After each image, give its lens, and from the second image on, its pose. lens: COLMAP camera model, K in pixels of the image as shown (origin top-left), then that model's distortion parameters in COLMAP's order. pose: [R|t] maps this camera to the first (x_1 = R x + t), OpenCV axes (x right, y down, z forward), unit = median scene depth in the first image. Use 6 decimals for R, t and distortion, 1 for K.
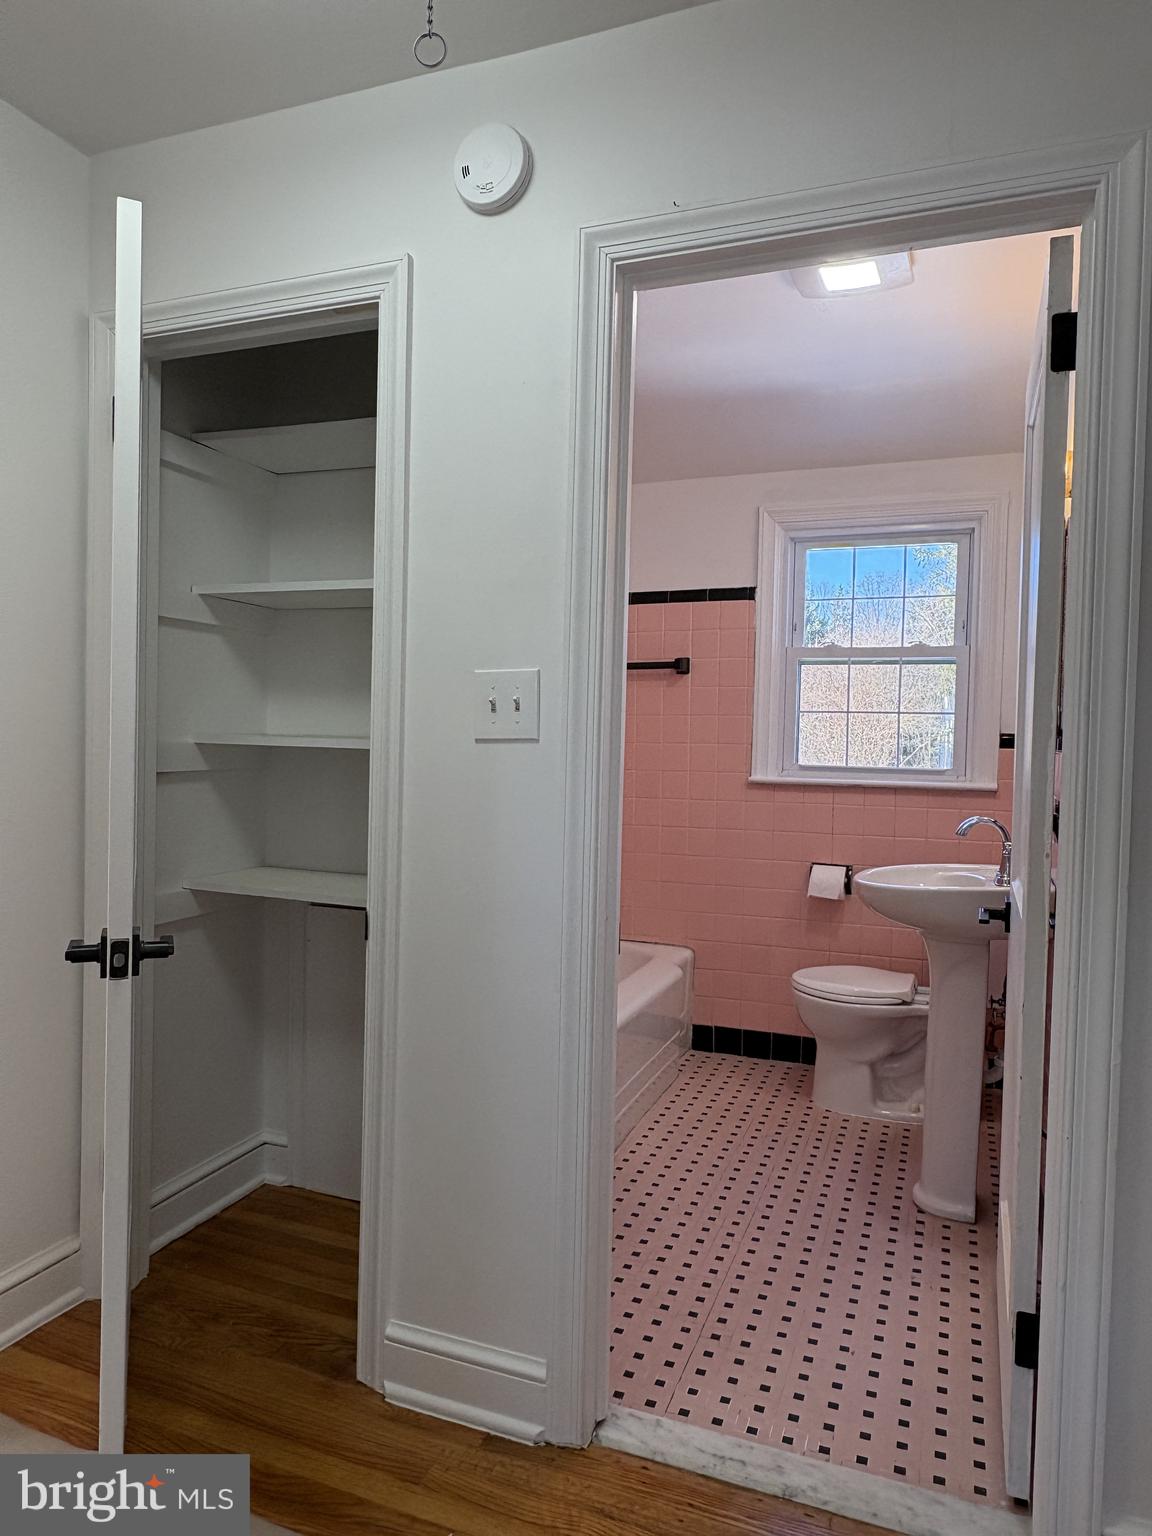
lens RADIAL K [[1017.7, 0, 576.2], [0, 1017.7, 764.3], [0, 0, 1]] dist [-0.007975, -0.001114]
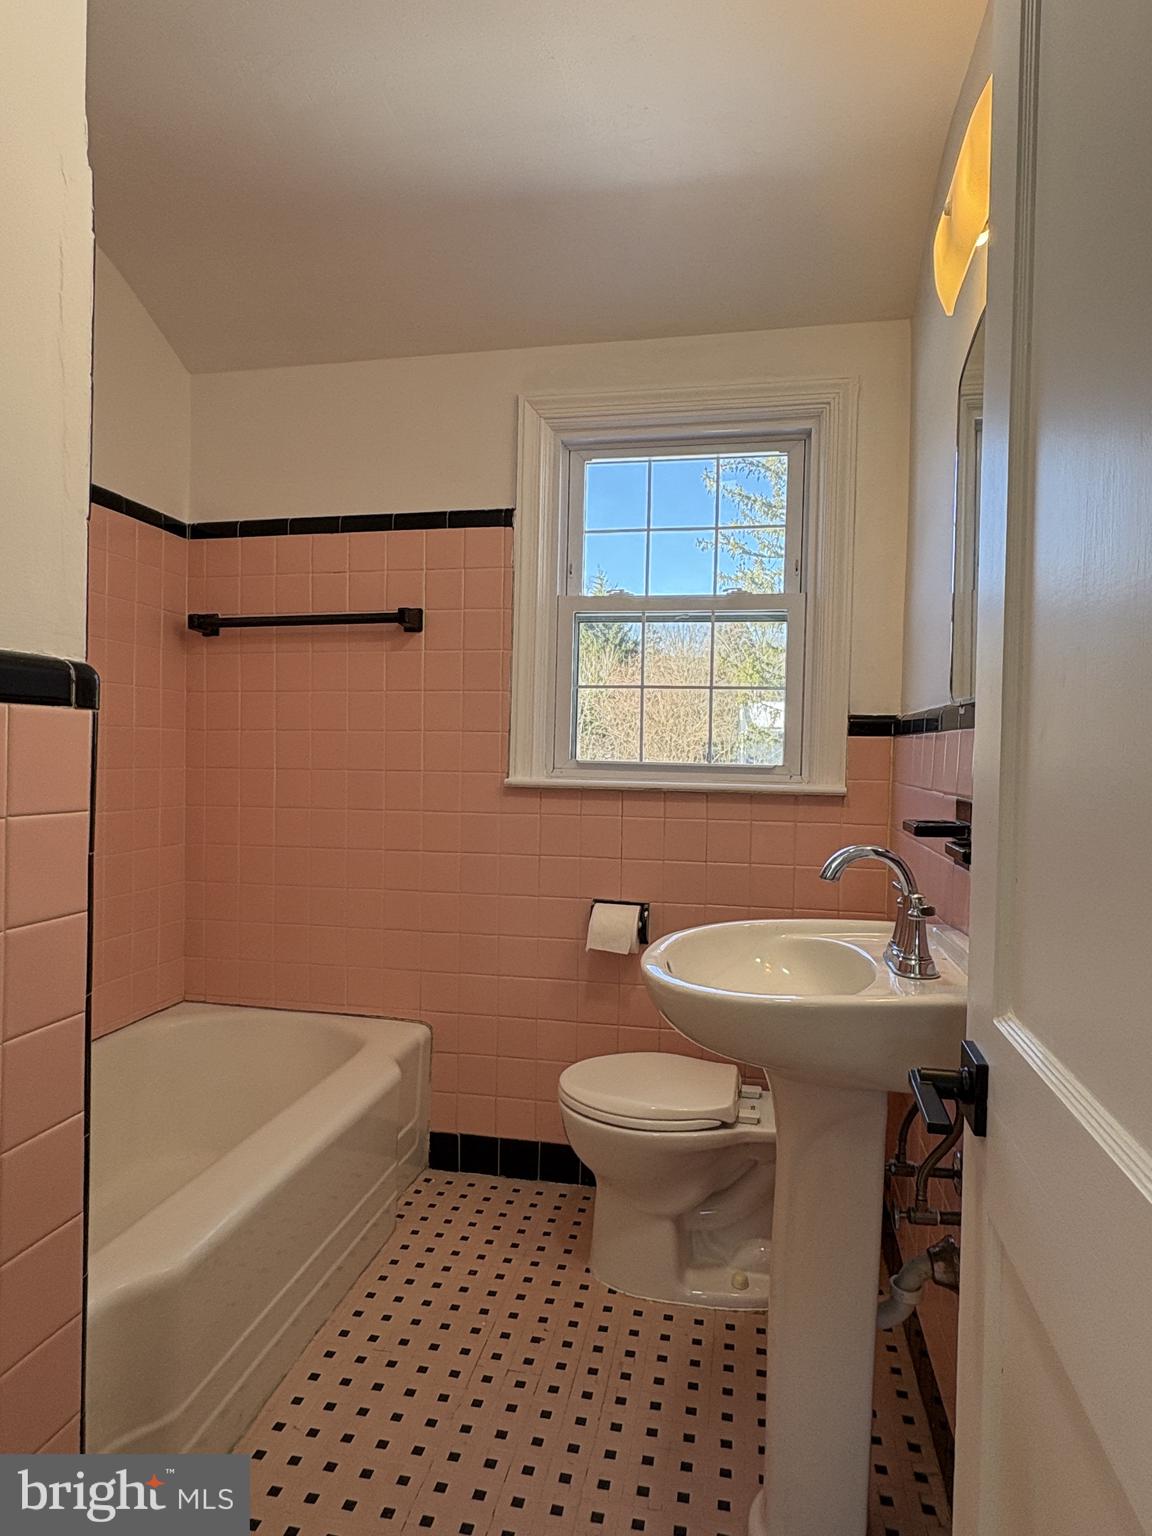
lens RADIAL K [[973.1, 0, 573.0], [0, 973.1, 756.5], [0, 0, 1]] dist [-0.002877, 0.002020]
pose [[0.984703, -0.001444, 0.174235, 0.102805], [0.003972, 0.999892, -0.014159, 0.007293], [-0.174196, 0.014635, 0.984602, 0.344928]]
